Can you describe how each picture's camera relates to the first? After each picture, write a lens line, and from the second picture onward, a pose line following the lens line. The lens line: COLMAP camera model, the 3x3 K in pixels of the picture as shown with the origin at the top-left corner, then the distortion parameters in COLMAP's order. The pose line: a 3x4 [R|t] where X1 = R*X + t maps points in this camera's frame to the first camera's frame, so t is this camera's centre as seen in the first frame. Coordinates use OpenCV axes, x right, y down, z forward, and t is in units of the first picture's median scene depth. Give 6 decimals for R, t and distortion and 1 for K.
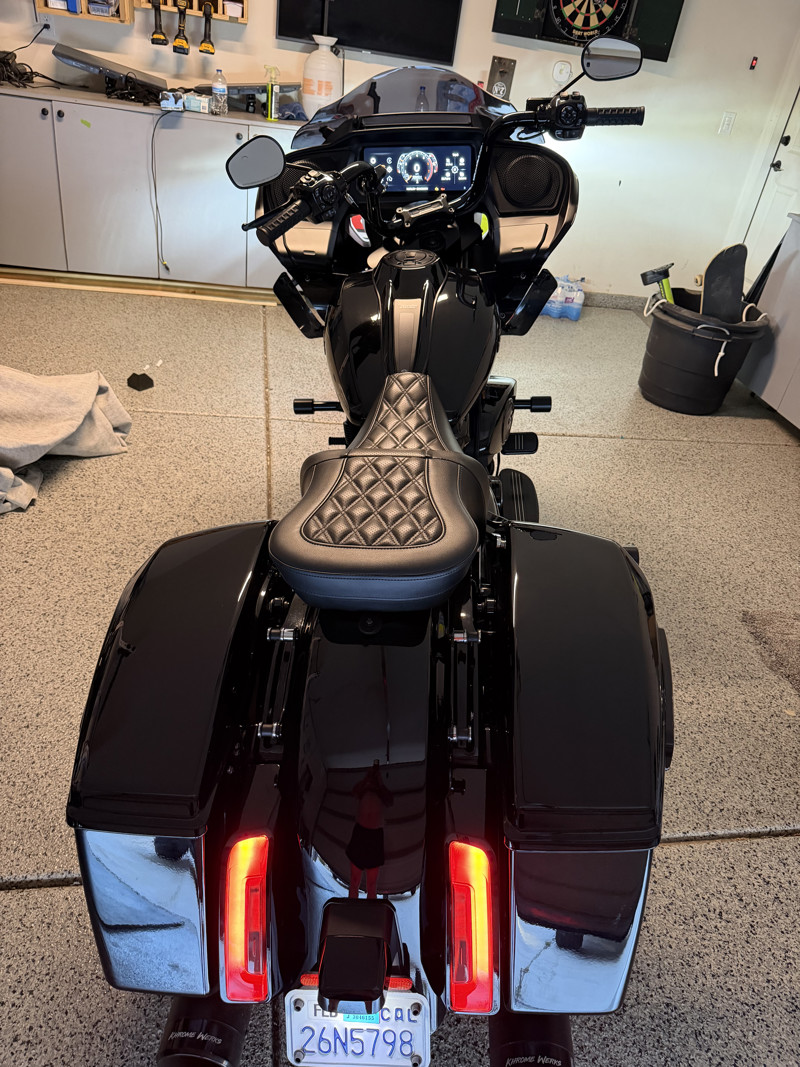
lens RADIAL K [[765.5, 0, 400.0], [0, 765.5, 533.5], [0, 0, 1]] dist [0.037160, -0.062029]
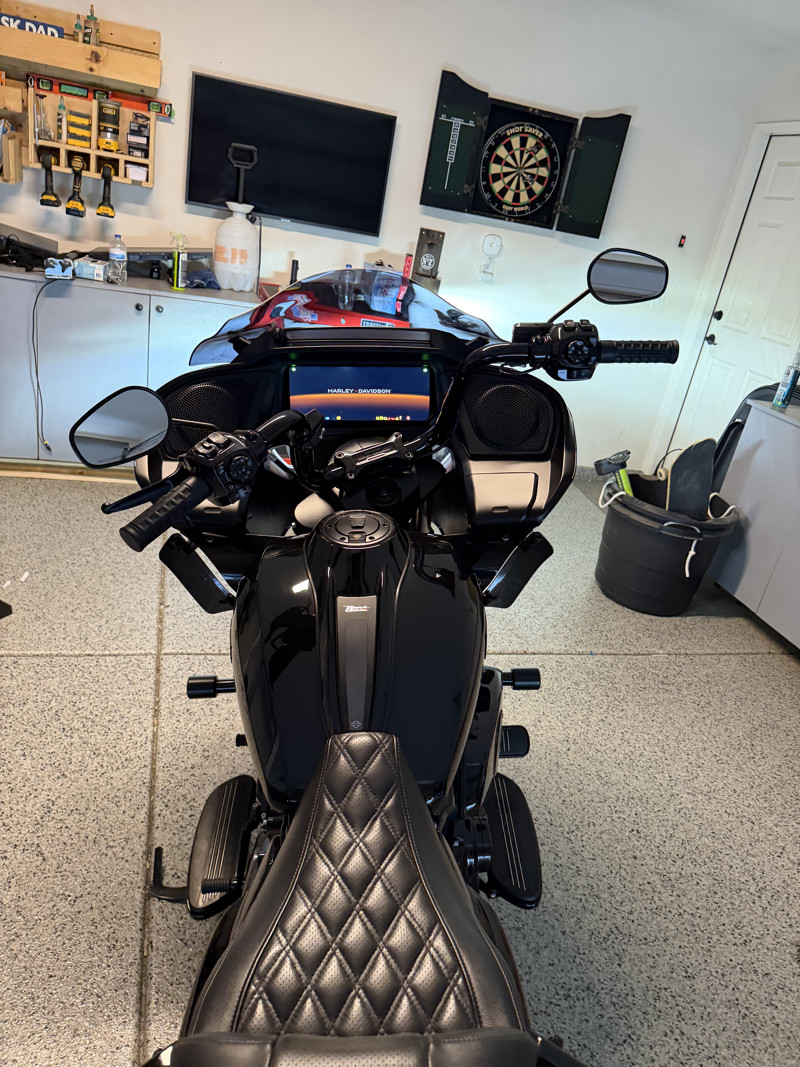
lens RADIAL K [[794.9, 0, 400.0], [0, 794.9, 533.5], [0, 0, 1]] dist [0.026002, -0.073046]
pose [[0.994474, -0.005385, 0.104843, -0.010731], [0.023095, 0.985440, -0.168446, -0.104259], [-0.102409, 0.169937, 0.980119, 0.129095]]
